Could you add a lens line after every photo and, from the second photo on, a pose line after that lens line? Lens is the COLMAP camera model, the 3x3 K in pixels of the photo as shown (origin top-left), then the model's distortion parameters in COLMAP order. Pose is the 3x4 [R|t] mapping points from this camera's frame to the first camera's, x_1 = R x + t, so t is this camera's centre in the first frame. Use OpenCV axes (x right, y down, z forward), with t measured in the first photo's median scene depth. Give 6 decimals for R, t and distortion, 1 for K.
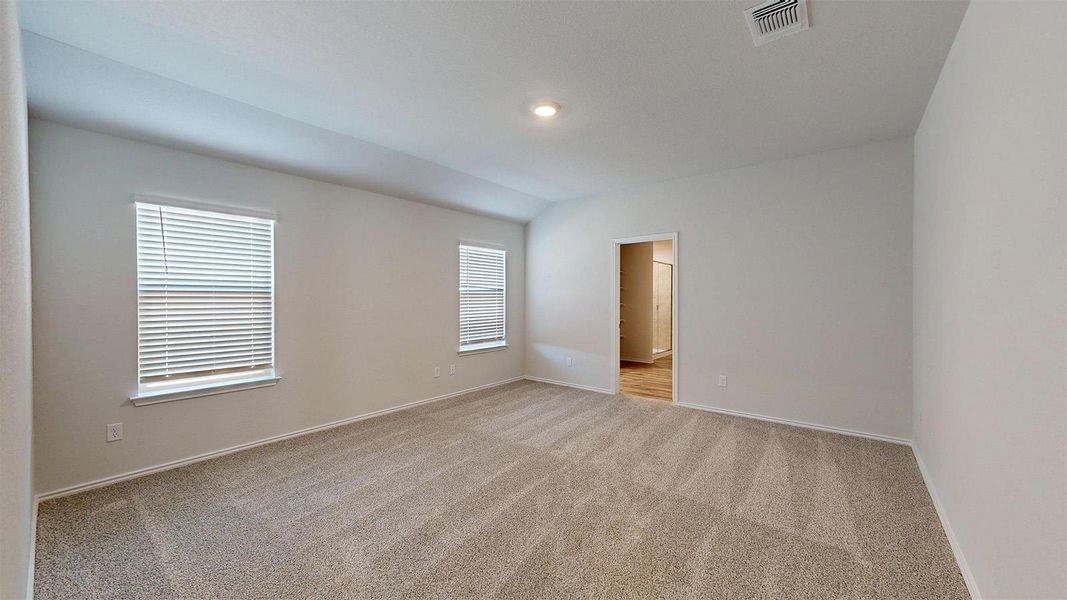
lens RADIAL K [[393.4, 0, 530.0], [0, 393.4, 299.0], [0, 0, 1]] dist [-0.000678, -0.000053]
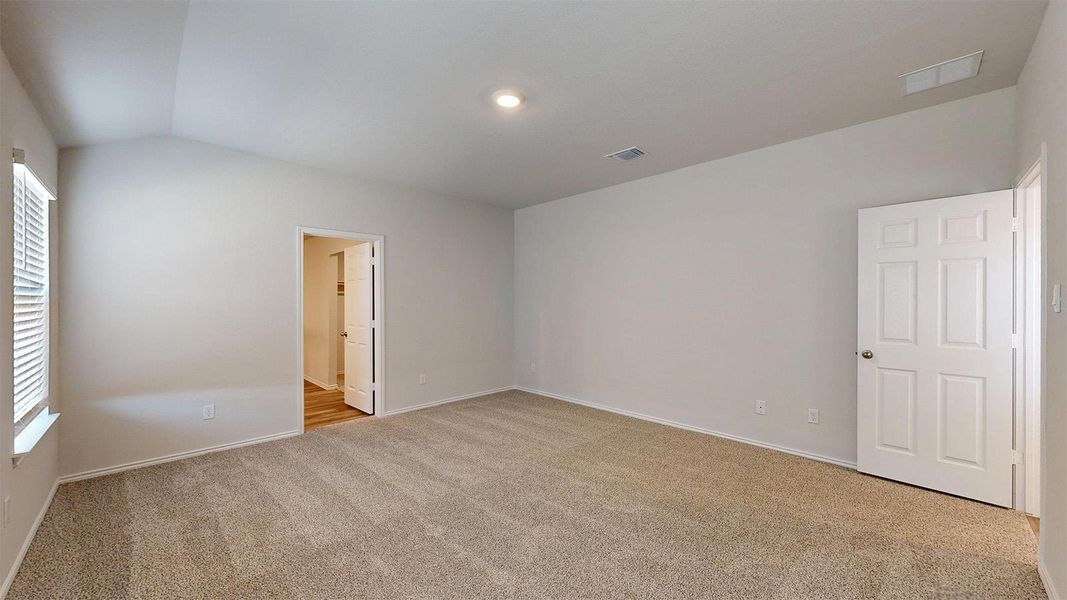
lens RADIAL K [[393.4, 0, 543.8], [0, 393.4, 301.3], [0, 0, 1]] dist [-0.000678, -0.000053]
pose [[0.086286, 0.001813, 0.996269, -0.663517], [0.005801, 0.999980, -0.002322, -0.006819], [-0.996253, 0.005980, 0.086274, 0.641468]]
